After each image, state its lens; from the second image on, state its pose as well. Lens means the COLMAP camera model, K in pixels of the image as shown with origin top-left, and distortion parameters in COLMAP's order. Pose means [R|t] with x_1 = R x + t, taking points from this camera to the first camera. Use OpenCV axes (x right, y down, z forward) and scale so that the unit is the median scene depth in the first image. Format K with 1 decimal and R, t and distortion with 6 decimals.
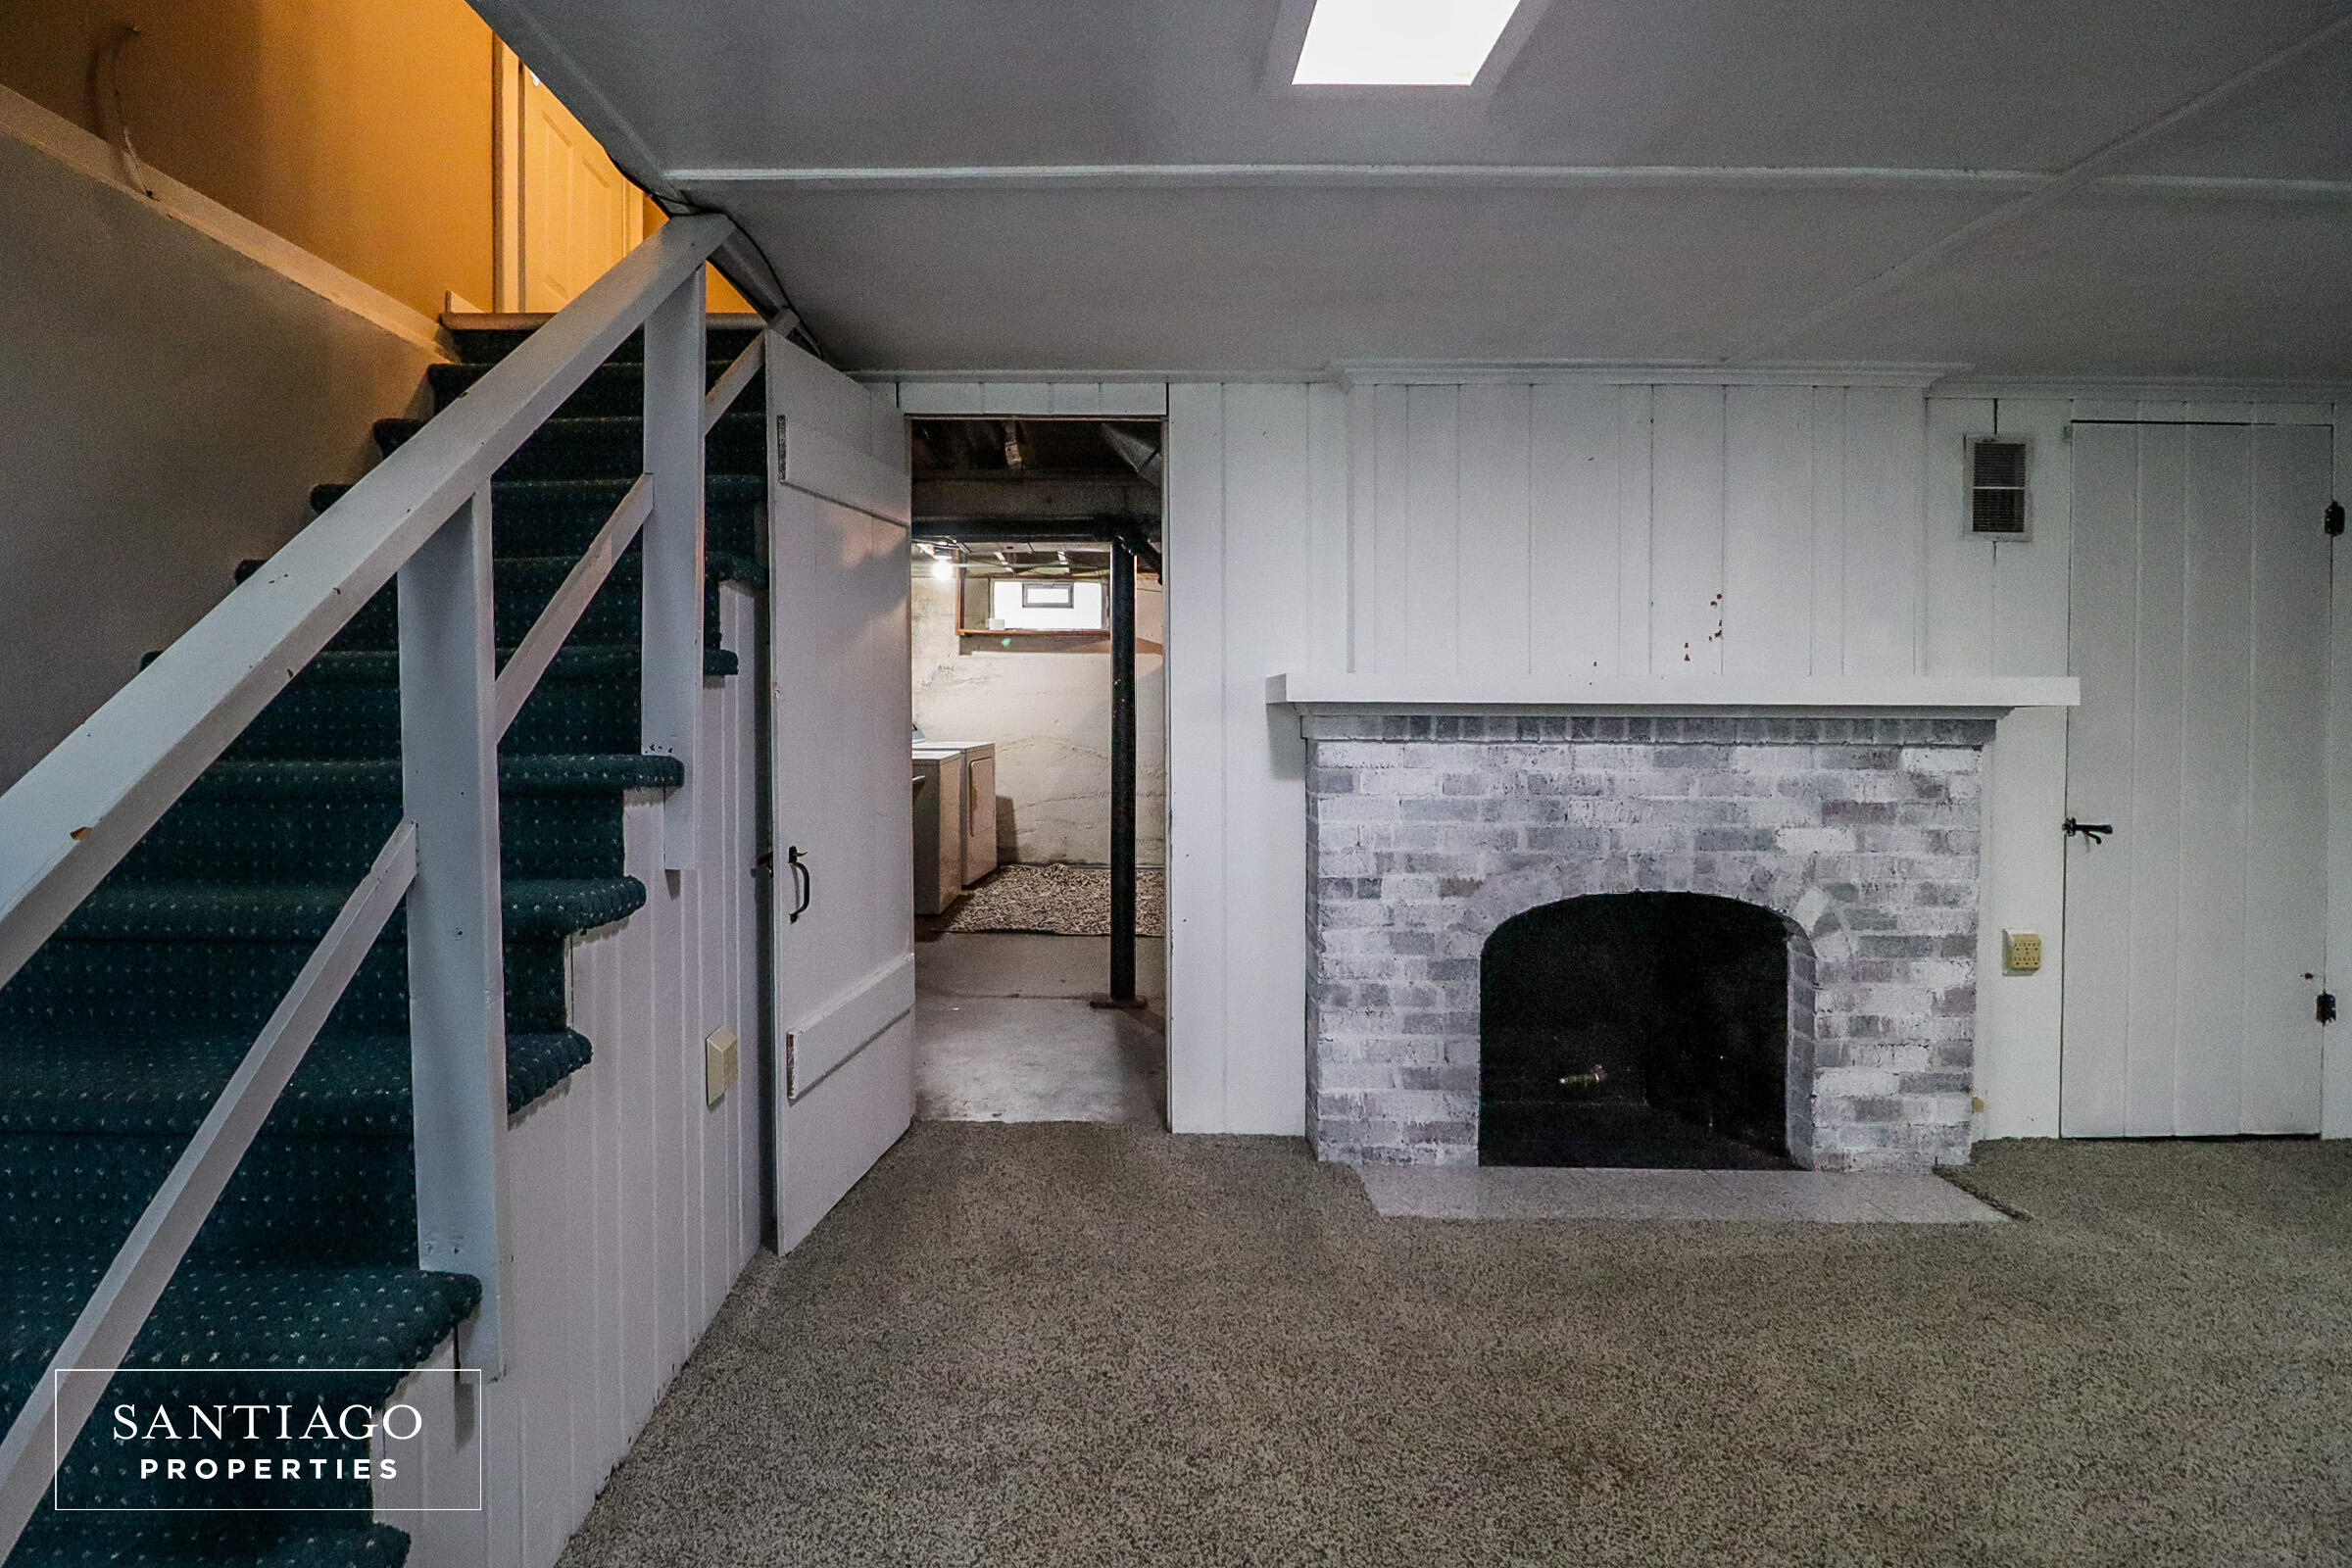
lens RADIAL K [[1102.4, 0, 1168.5], [0, 1102.4, 754.7], [0, 0, 1]] dist [-0.003014, -0.012033]
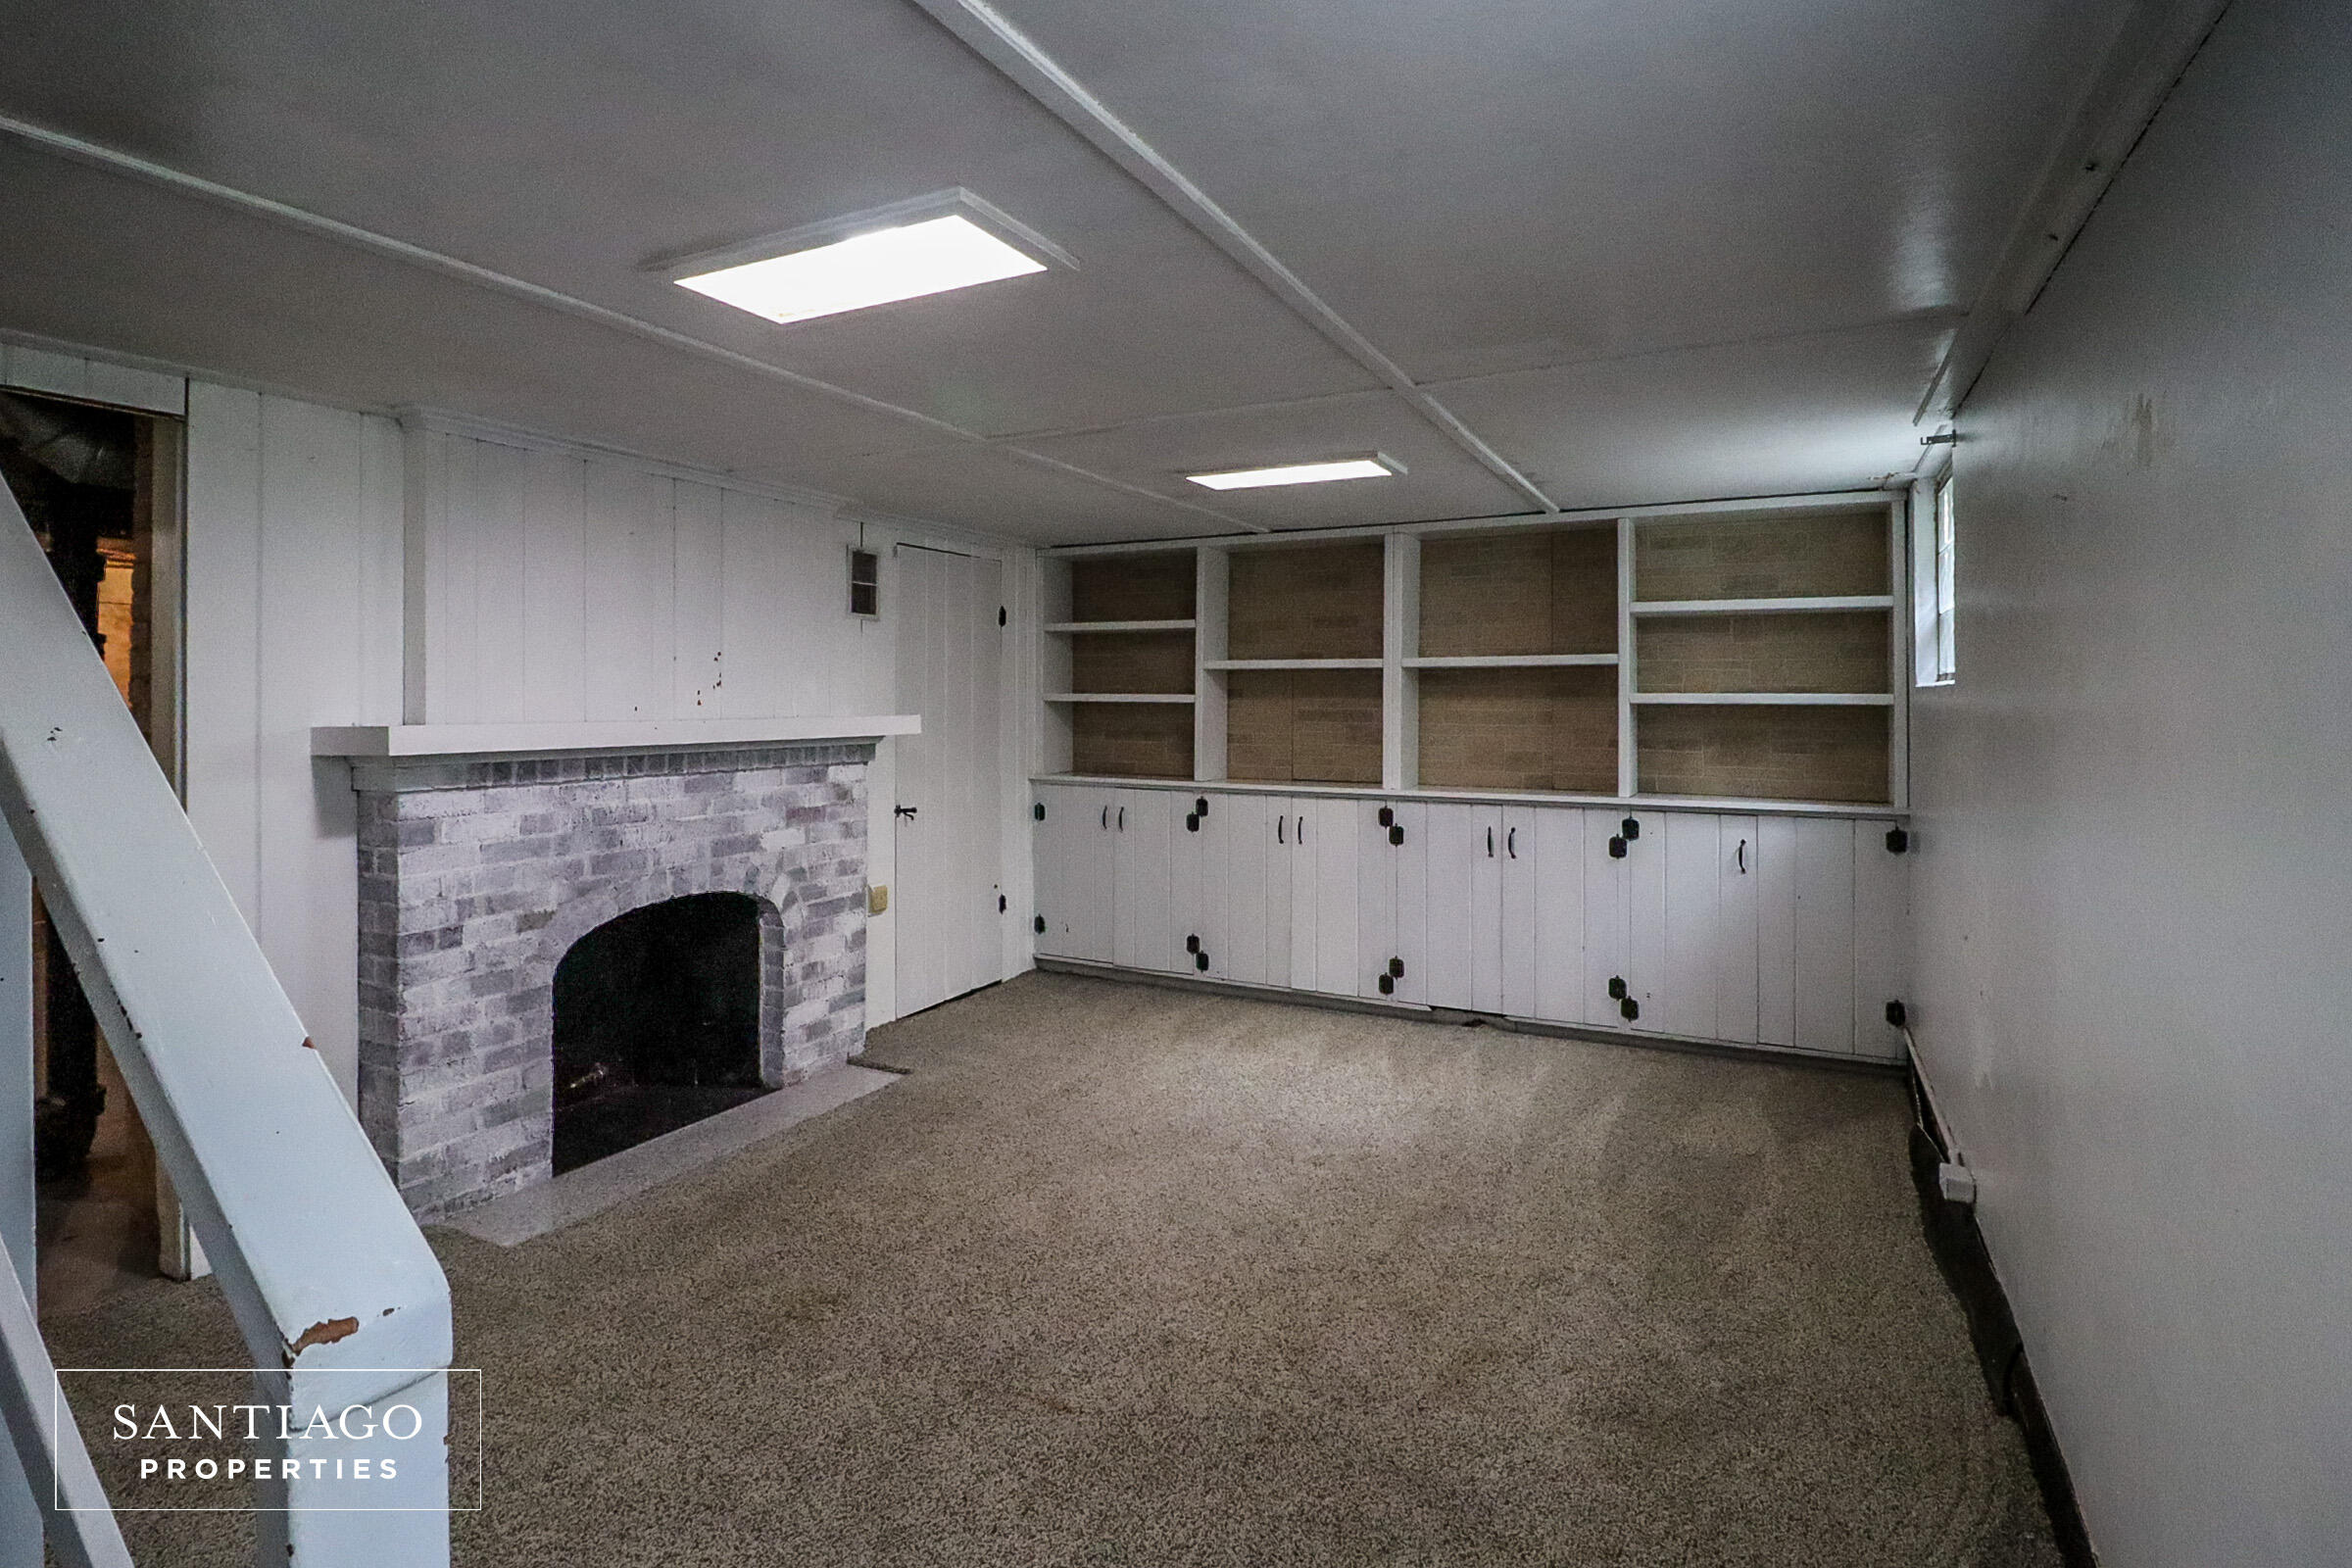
lens RADIAL K [[1102.4, 0, 1168.5], [0, 1102.4, 754.7], [0, 0, 1]] dist [-0.003014, -0.012033]
pose [[0.458091, -0.044690, 0.887781, -0.381301], [0.039459, 0.998773, 0.029916, -0.045760], [-0.888029, 0.021327, 0.459293, -0.029490]]
